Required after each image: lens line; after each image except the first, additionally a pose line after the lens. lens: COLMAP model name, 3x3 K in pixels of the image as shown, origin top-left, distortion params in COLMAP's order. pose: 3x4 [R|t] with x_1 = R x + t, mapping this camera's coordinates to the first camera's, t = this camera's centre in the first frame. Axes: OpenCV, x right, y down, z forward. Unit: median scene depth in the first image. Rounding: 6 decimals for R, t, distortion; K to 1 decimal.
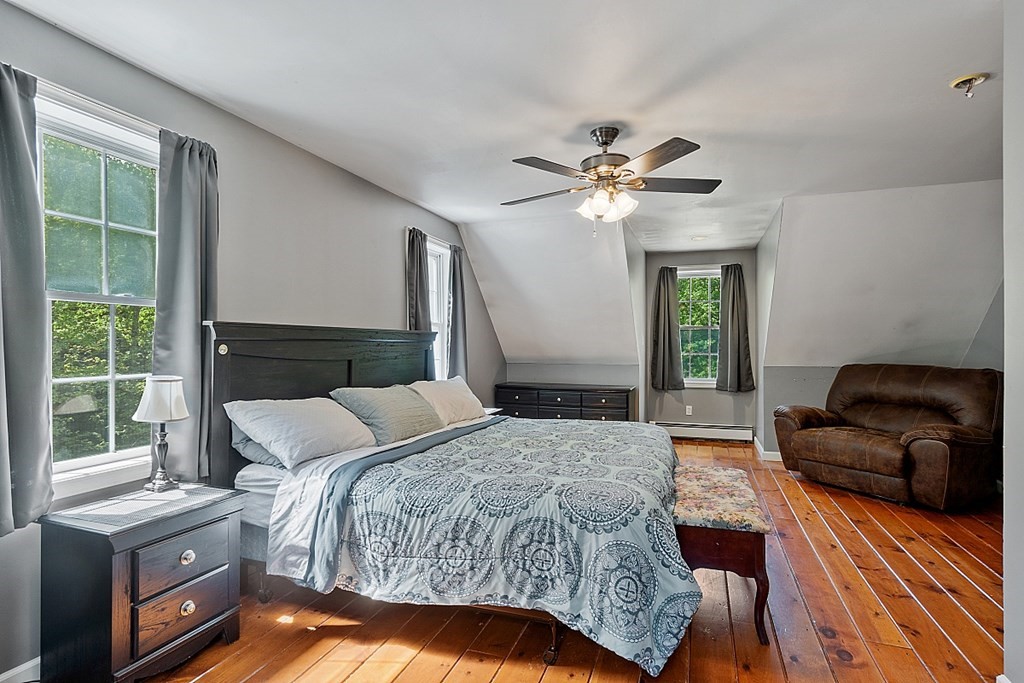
lens RADIAL K [[536.9, 0, 511.4], [0, 536.9, 344.3], [0, 0, 1]] dist [-0.000358, -0.001424]
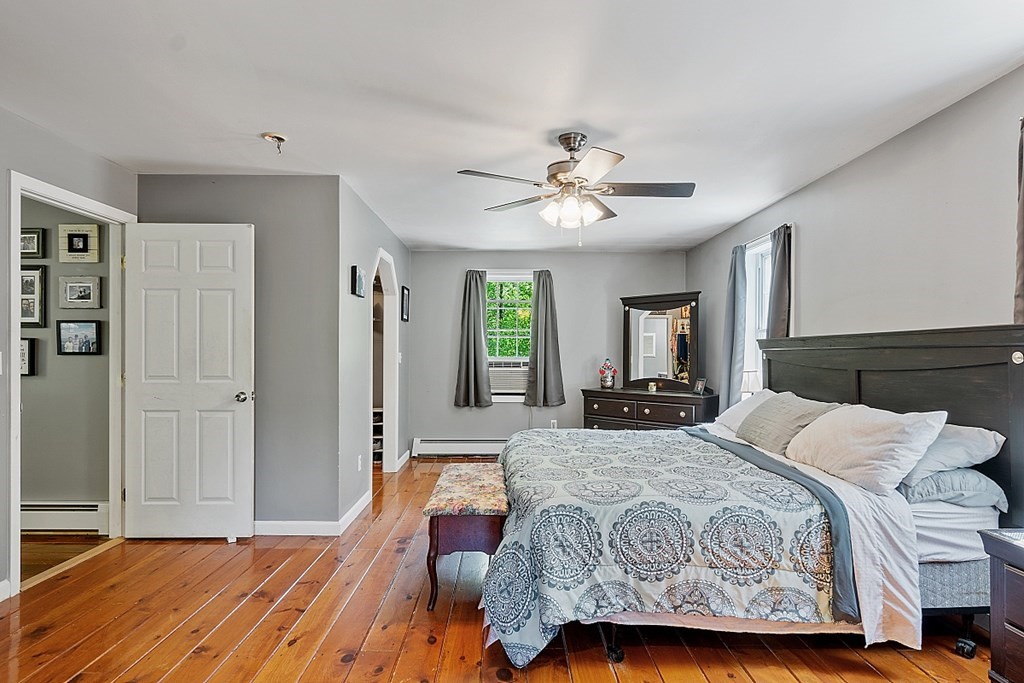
lens RADIAL K [[536.9, 0, 508.5], [0, 536.9, 349.5], [0, 0, 1]] dist [-0.000358, -0.001424]
pose [[-0.941465, -0.002136, -0.337103, 0.645047], [0.000103, 0.999978, -0.006623, 0.001363], [0.337110, -0.006270, -0.941444, 1.974905]]
